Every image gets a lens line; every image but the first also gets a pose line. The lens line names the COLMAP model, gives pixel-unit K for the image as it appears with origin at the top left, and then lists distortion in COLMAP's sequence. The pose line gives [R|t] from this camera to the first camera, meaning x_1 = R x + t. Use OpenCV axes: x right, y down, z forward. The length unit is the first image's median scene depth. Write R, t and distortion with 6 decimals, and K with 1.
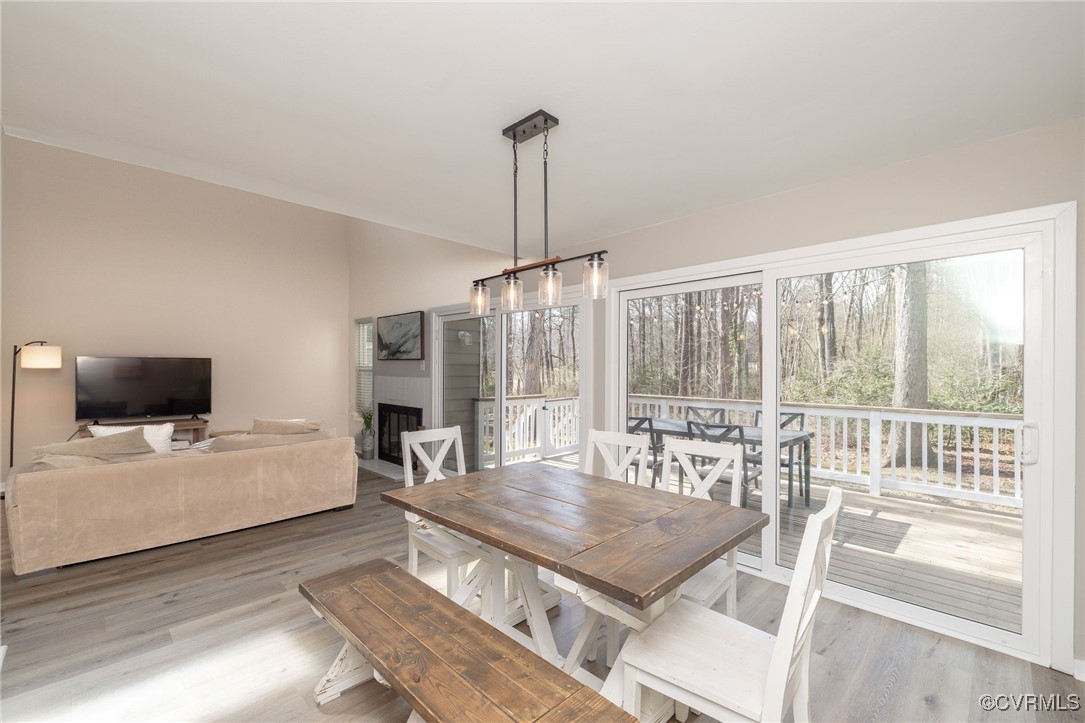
lens RADIAL K [[459.0, 0, 520.5], [0, 459.0, 367.8], [0, 0, 1]] dist [0.001044, 0.000257]
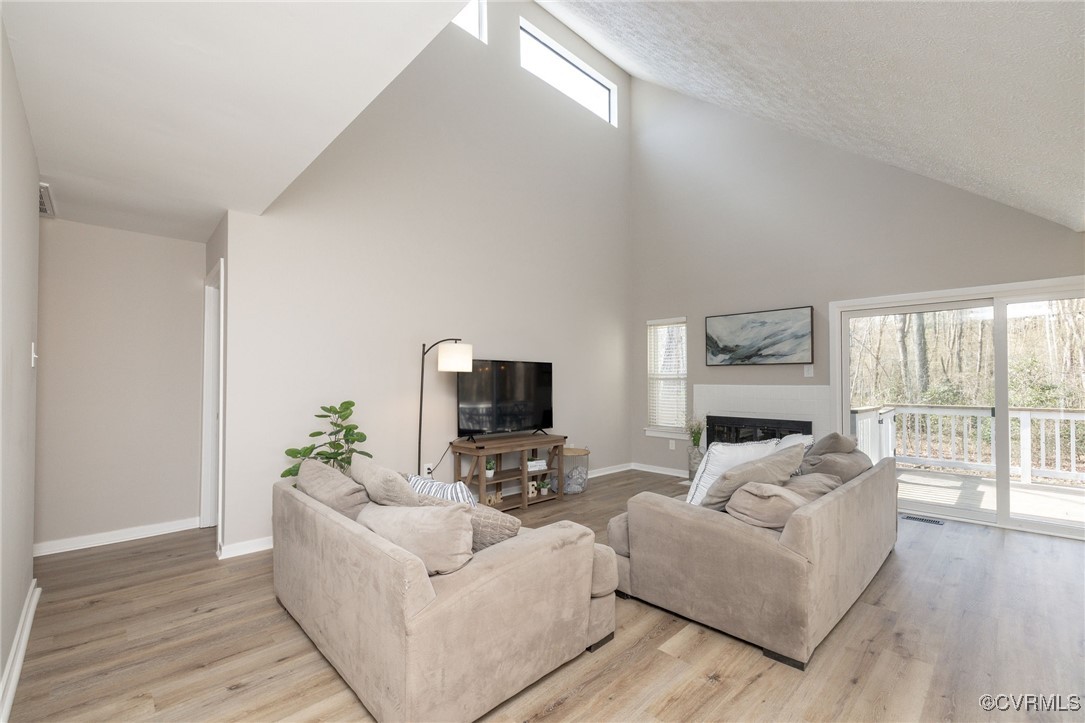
lens RADIAL K [[464.7, 0, 541.8], [0, 464.7, 374.7], [0, 0, 1]] dist [0.001347, 0.000210]
pose [[0.999996, -0.002425, 0.001230, -0.888016], [0.002446, 0.999844, -0.017493, 0.020391], [-0.001188, 0.017496, 0.999846, 0.181698]]
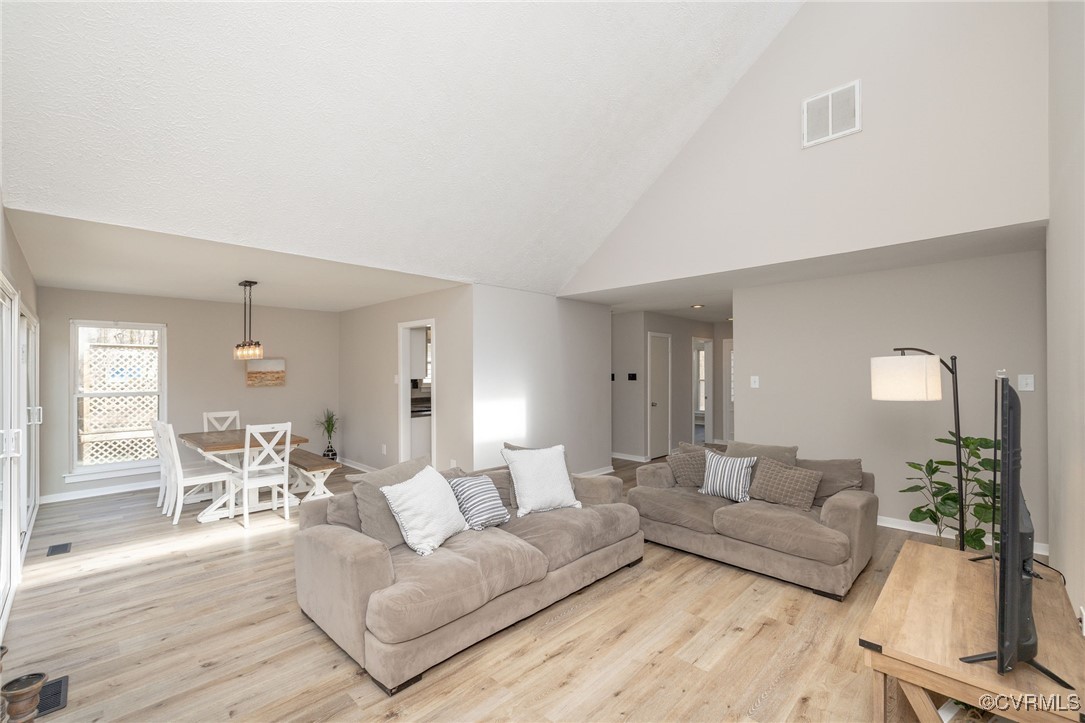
lens RADIAL K [[459.0, 0, 520.5], [0, 459.0, 367.8], [0, 0, 1]] dist [0.001044, 0.000257]
pose [[-0.999990, -0.002090, -0.004054, -0.610878], [-0.002049, 0.999946, -0.010212, -0.028752], [0.004075, -0.010203, -0.999940, 1.505503]]
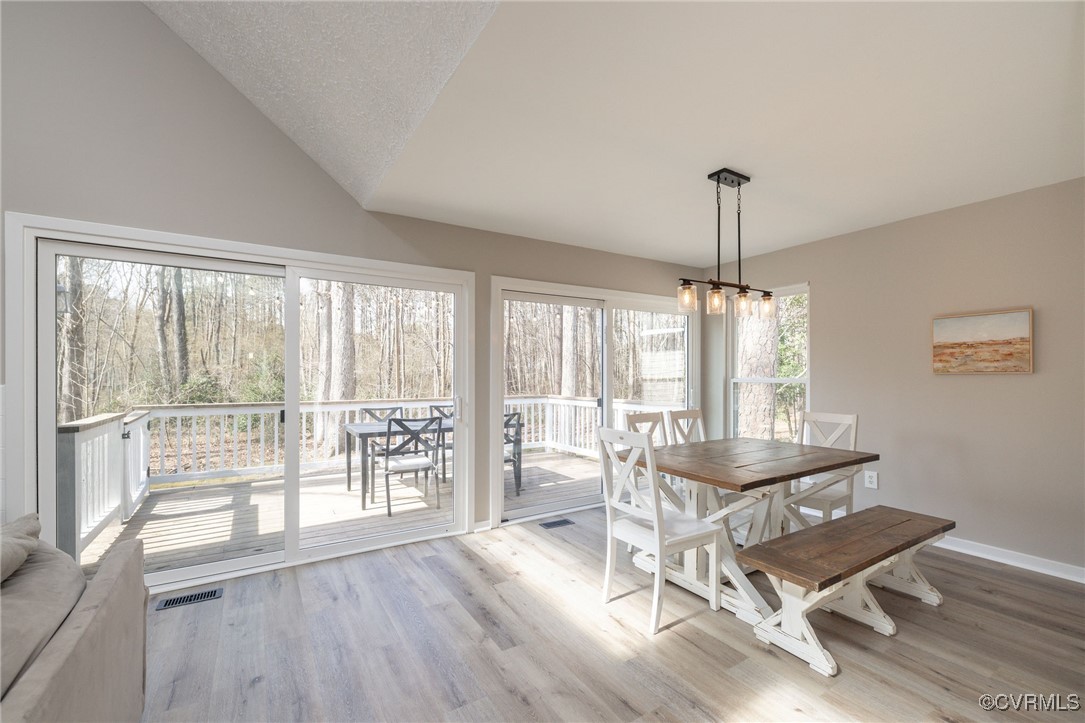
lens RADIAL K [[461.3, 0, 548.3], [0, 461.3, 371.9], [0, 0, 1]] dist [0.003162, 0.000231]
pose [[0.210580, 0.003429, 0.977571, -0.609578], [-0.000669, 0.999994, -0.003363, 0.015499], [-0.977576, 0.000055, 0.210581, 0.541298]]
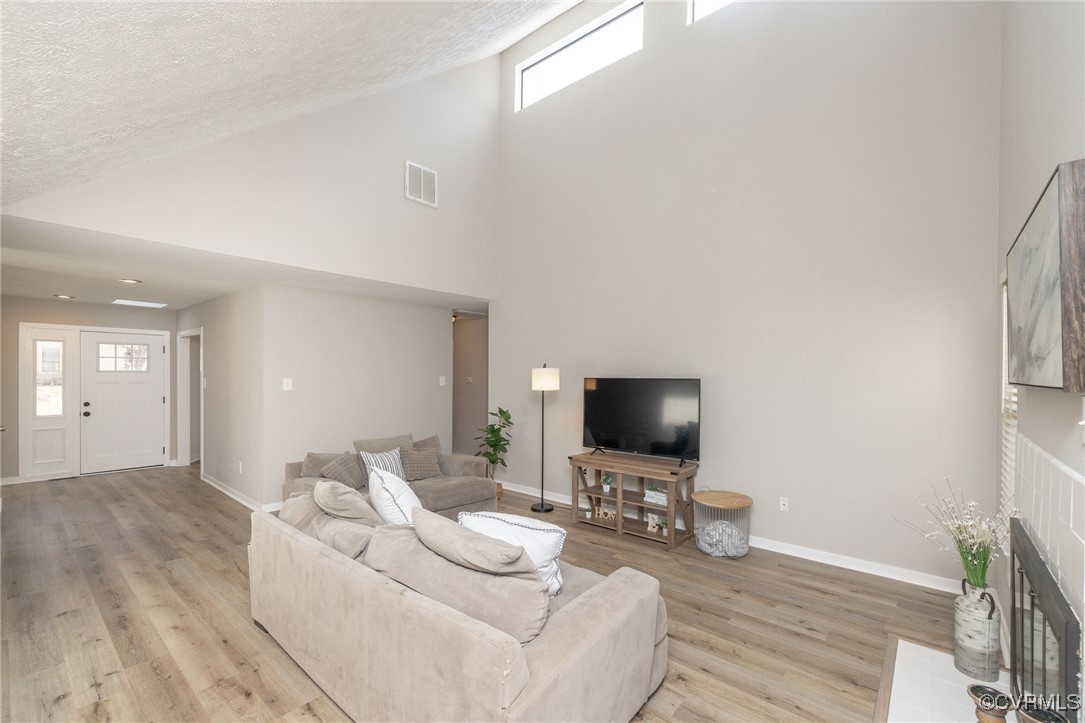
lens RADIAL K [[455.0, 0, 546.1], [0, 455.0, 378.9], [0, 0, 1]] dist [-0.000406, 0.000063]
pose [[0.101056, 0.005872, -0.994863, -0.061803], [-0.005054, 0.999973, 0.005389, -0.029061], [0.994868, 0.004483, 0.101082, 0.900222]]
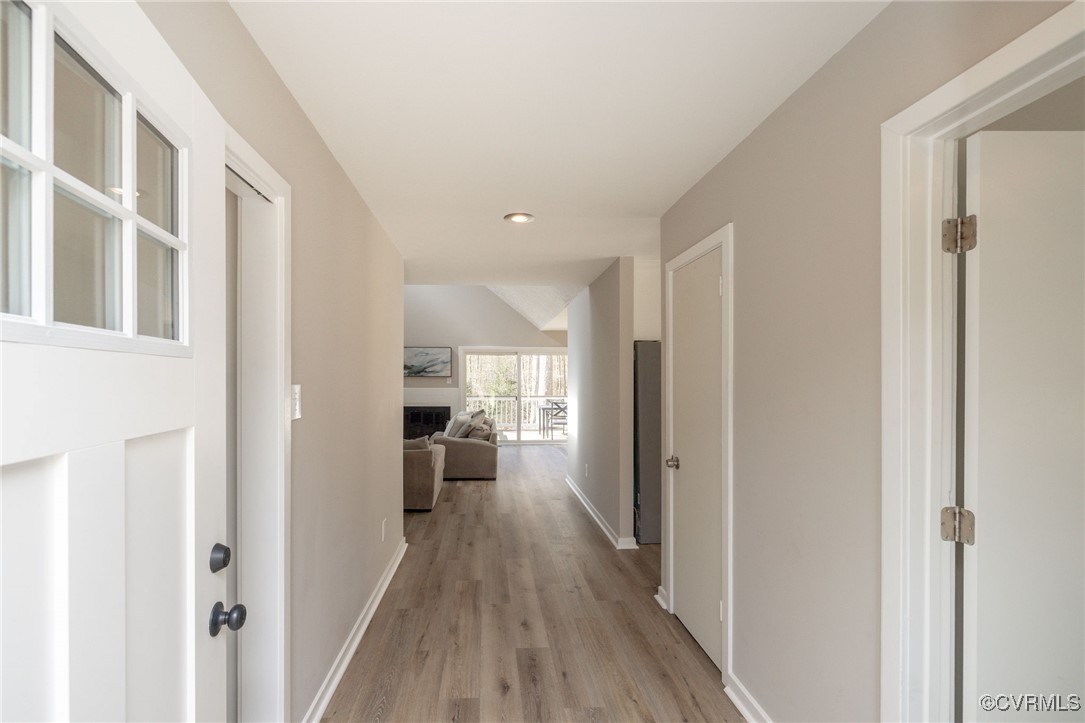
lens RADIAL K [[459.0, 0, 520.5], [0, 459.0, 367.8], [0, 0, 1]] dist [0.001044, 0.000257]
pose [[0.646740, 0.013666, 0.762588, -1.636302], [-0.001378, 0.999859, -0.016749, -0.028727], [-0.762709, 0.009781, 0.646668, -0.324297]]
